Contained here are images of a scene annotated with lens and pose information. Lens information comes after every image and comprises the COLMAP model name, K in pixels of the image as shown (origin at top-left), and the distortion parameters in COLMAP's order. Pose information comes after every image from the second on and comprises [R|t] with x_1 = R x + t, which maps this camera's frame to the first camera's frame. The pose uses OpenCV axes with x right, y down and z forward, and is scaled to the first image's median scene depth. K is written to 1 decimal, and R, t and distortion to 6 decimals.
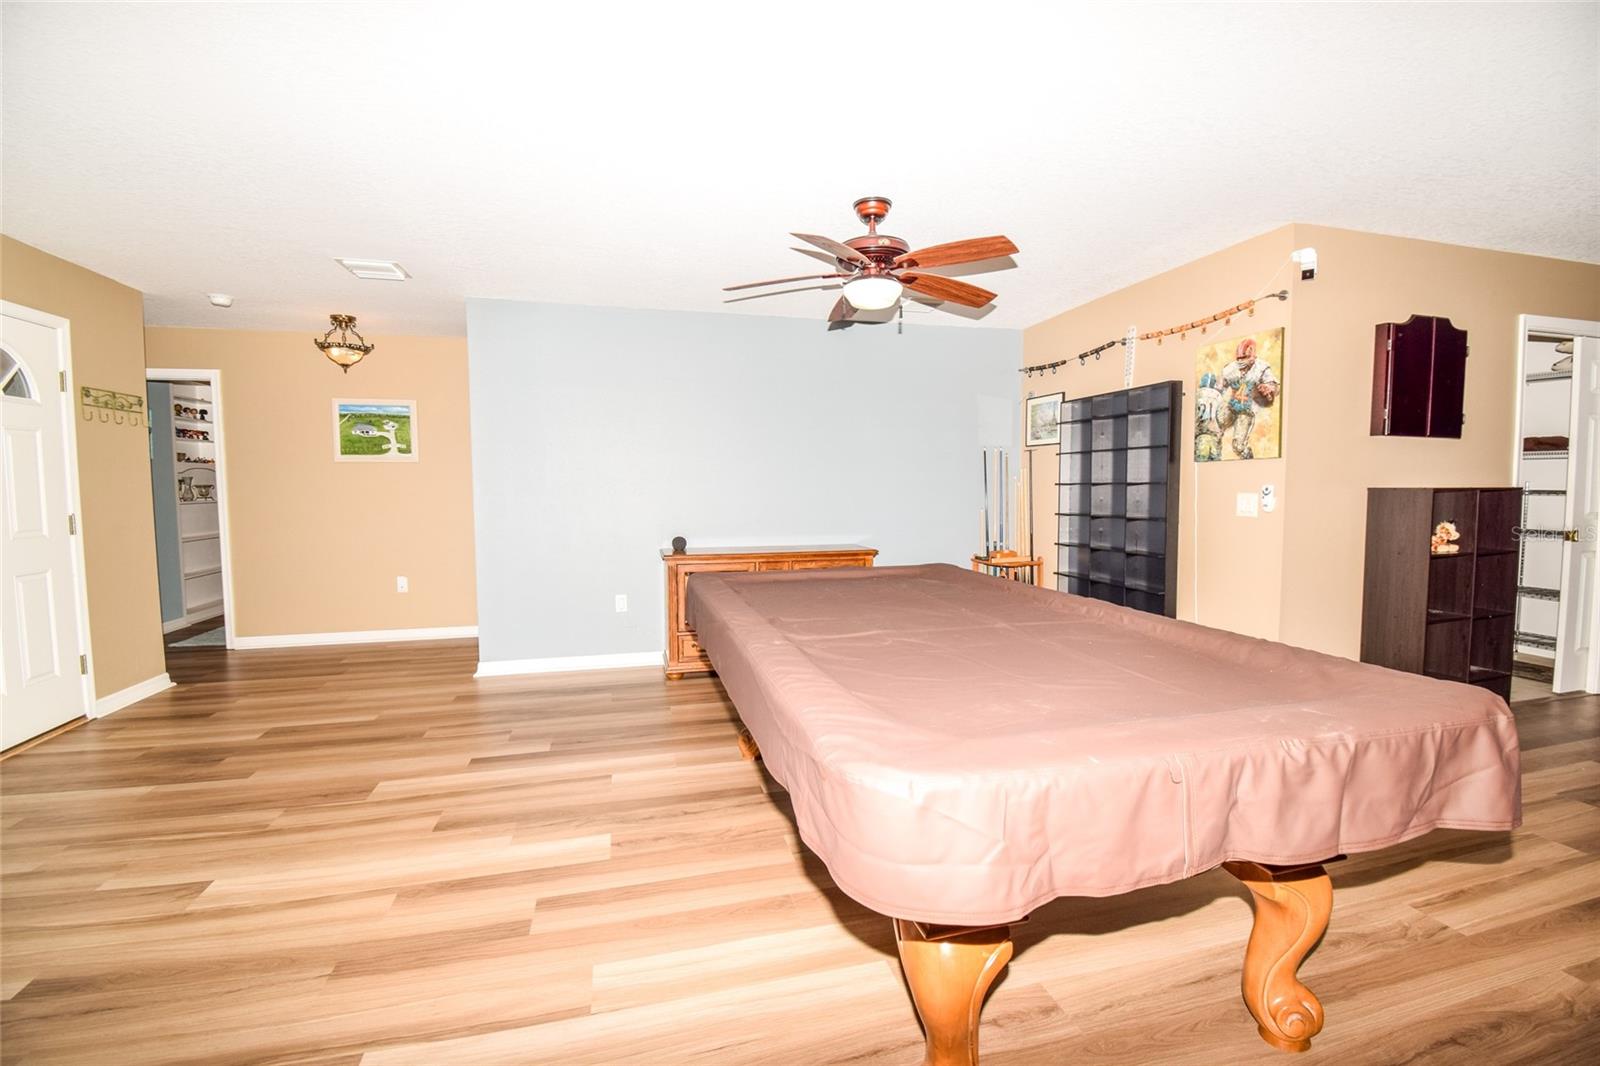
lens RADIAL K [[705.1, 0, 808.9], [0, 705.1, 538.7], [0, 0, 1]] dist [-0.003277, -0.013776]
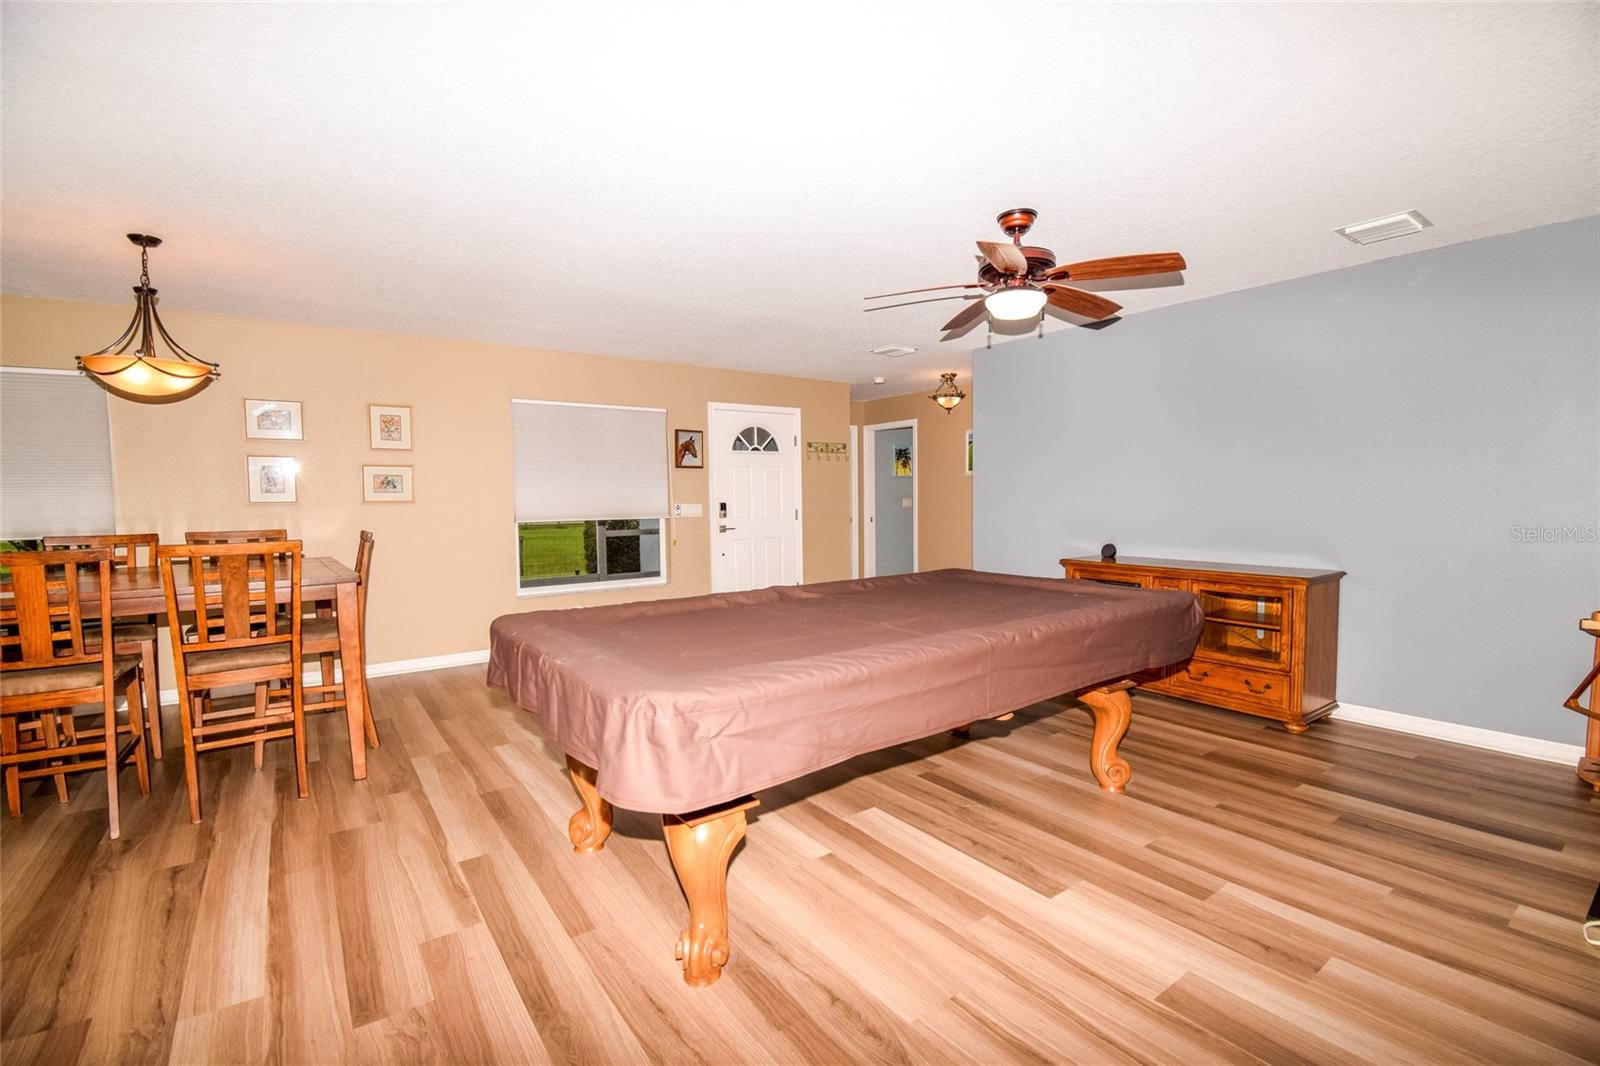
lens RADIAL K [[705.1, 0, 806.4], [0, 705.1, 523.8], [0, 0, 1]] dist [-0.003277, -0.013776]
pose [[0.361384, 0.035879, -0.931727, 0.765560], [-0.057128, 0.998234, 0.016282, -0.029042], [0.930665, 0.047344, 0.362795, 0.306358]]
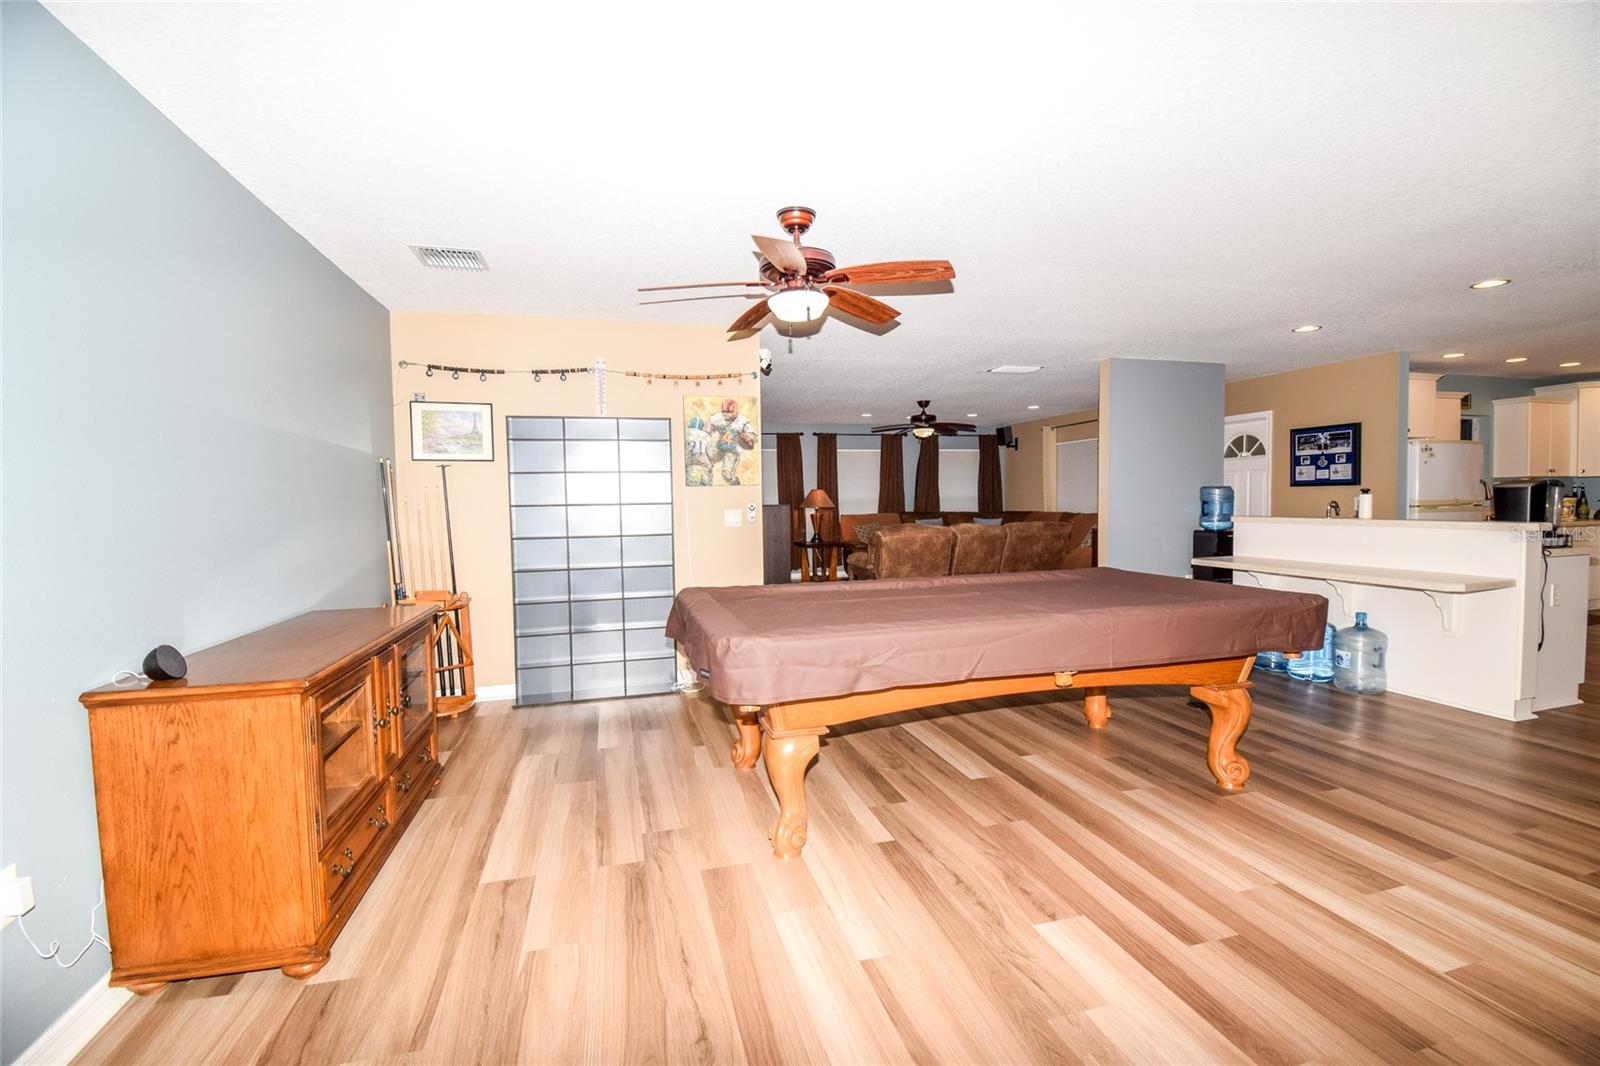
lens RADIAL K [[705.1, 0, 800.2], [0, 705.1, 532.8], [0, 0, 1]] dist [-0.003277, -0.013776]
pose [[-0.007969, -0.040441, 0.999150, -0.733856], [0.088291, 0.995251, 0.040987, -0.061992], [-0.996063, 0.088543, -0.004361, 0.840730]]
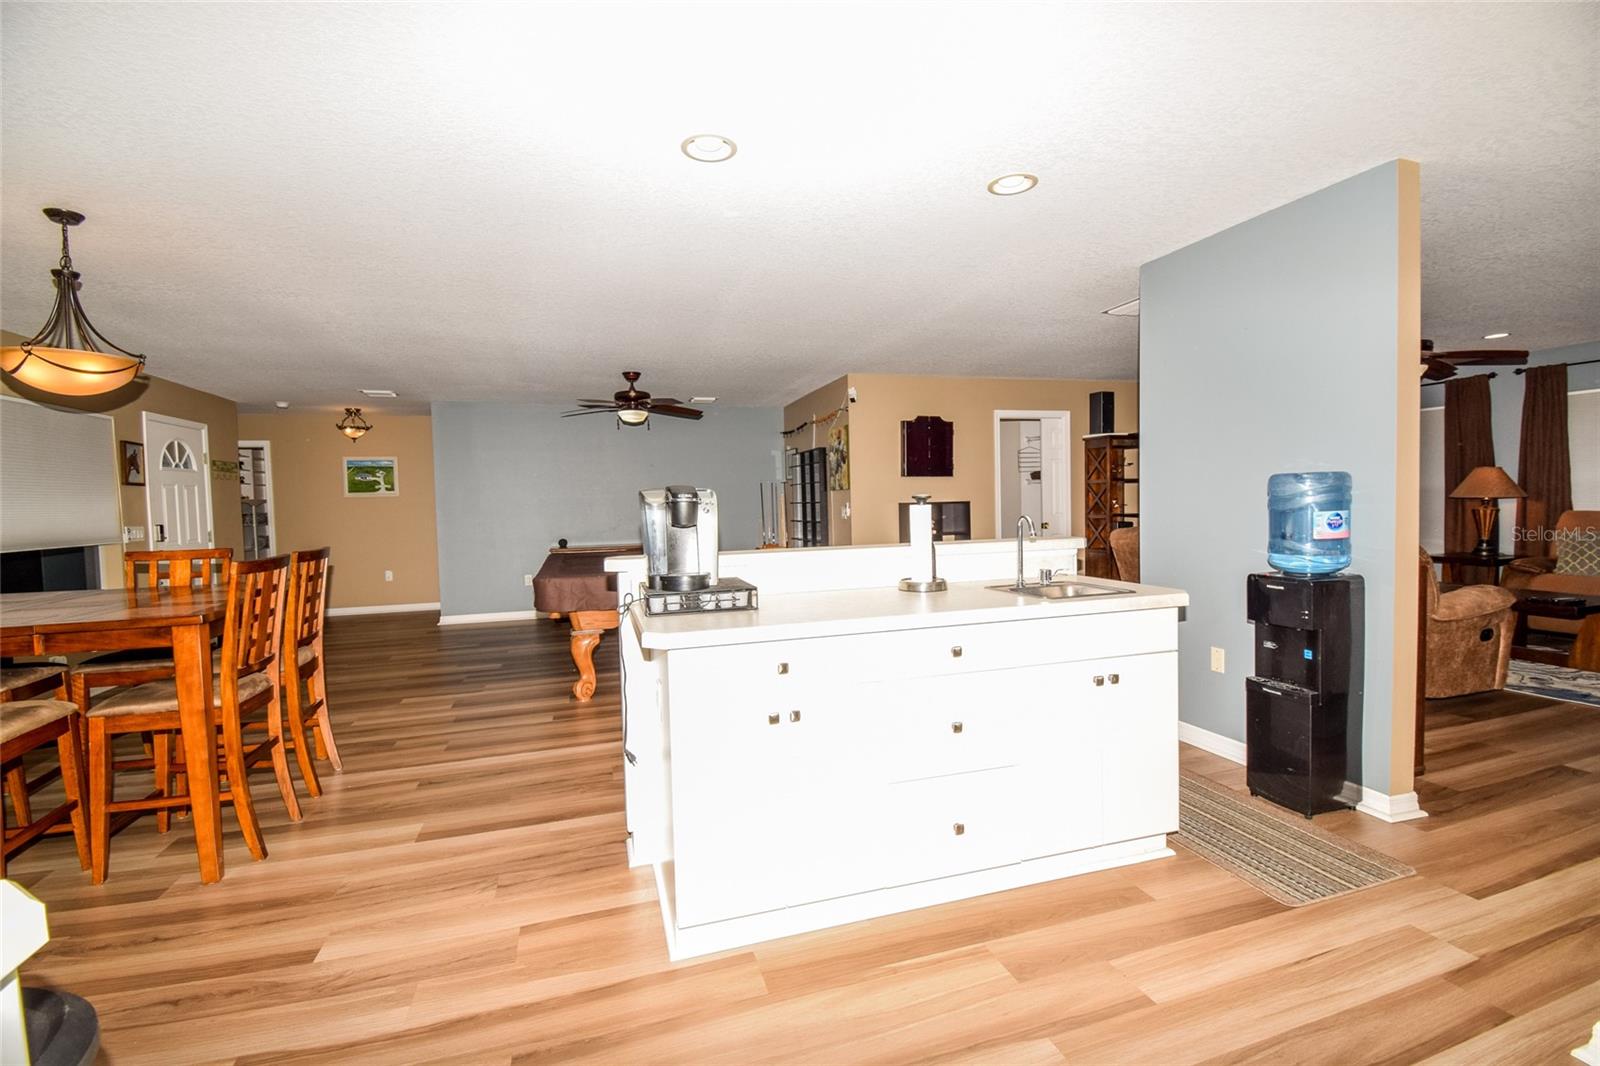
lens RADIAL K [[705.1, 0, 814.1], [0, 705.1, 537.0], [0, 0, 1]] dist [-0.003277, -0.013776]
pose [[0.998203, -0.023185, 0.055247, 0.413444], [0.024417, 0.999466, -0.021733, 0.056506], [-0.054714, 0.023043, 0.998236, -0.909276]]
